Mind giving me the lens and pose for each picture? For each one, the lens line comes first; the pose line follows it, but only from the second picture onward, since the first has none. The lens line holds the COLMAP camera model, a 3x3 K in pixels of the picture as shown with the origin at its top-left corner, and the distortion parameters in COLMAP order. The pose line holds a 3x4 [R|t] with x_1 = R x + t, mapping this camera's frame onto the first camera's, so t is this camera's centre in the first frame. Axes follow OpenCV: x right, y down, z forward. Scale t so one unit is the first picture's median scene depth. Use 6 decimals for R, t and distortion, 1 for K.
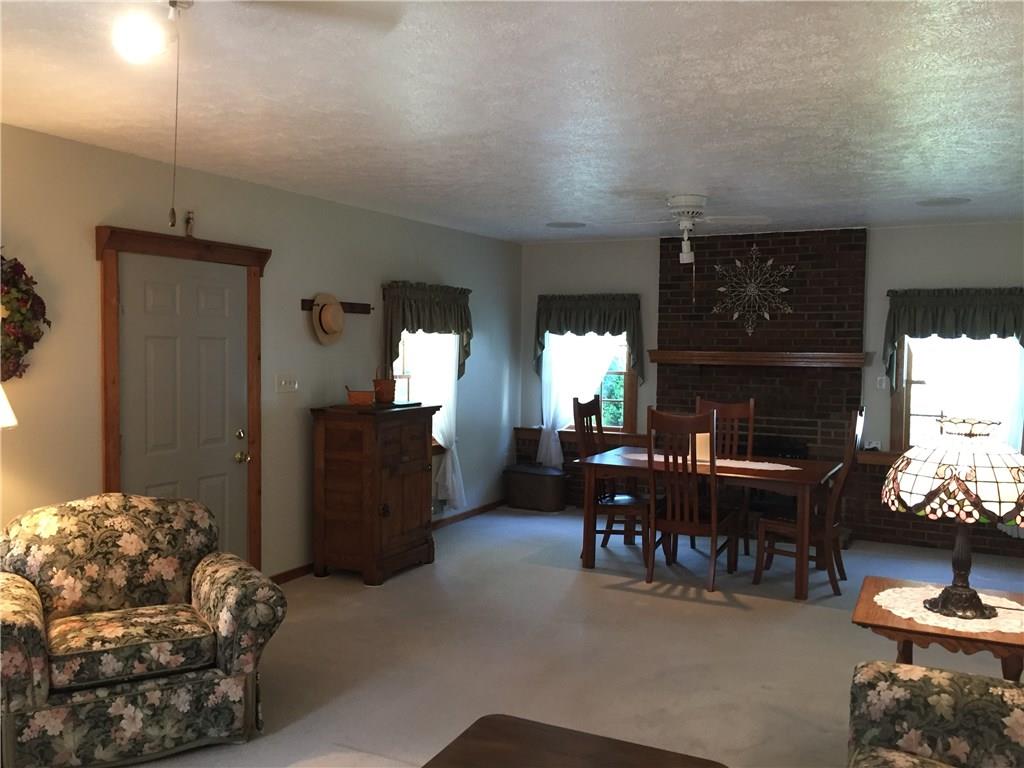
lens RADIAL K [[854.8, 0, 515.8], [0, 854.8, 379.0], [0, 0, 1]] dist [0.034208, -0.004132]
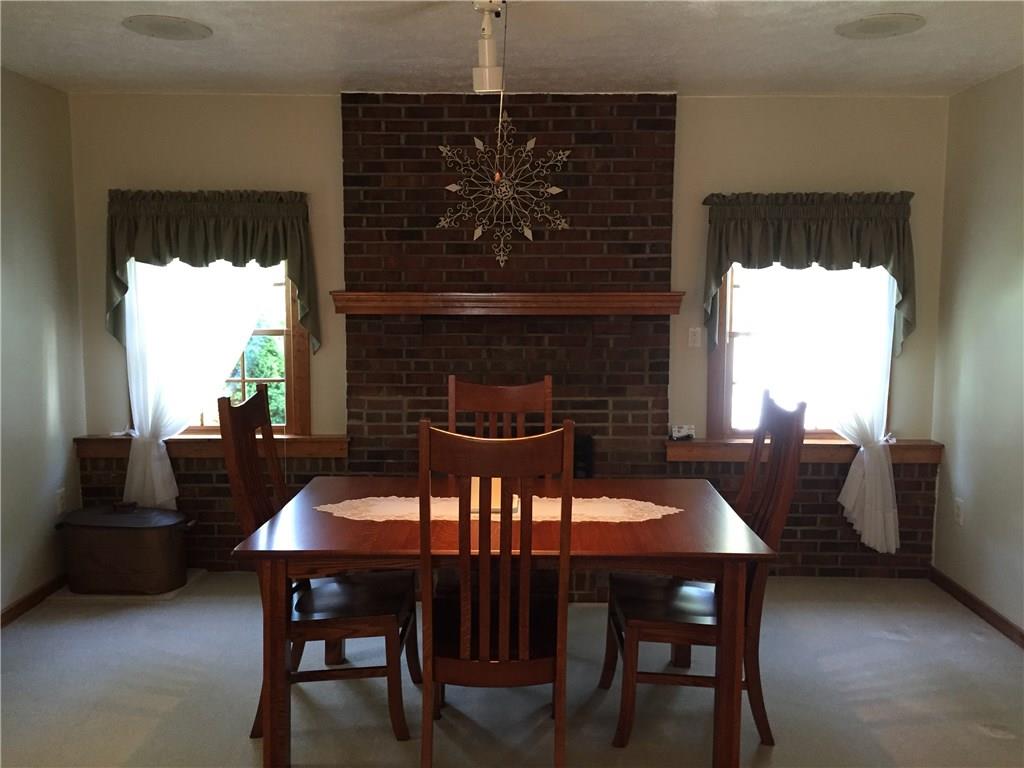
lens RADIAL K [[854.8, 0, 515.8], [0, 854.8, 379.0], [0, 0, 1]] dist [0.034208, -0.004132]
pose [[0.889489, -0.057769, 0.453291, 0.002007], [0.027555, 0.996952, 0.072984, -0.014381], [-0.456126, -0.052428, 0.888370, 0.445358]]
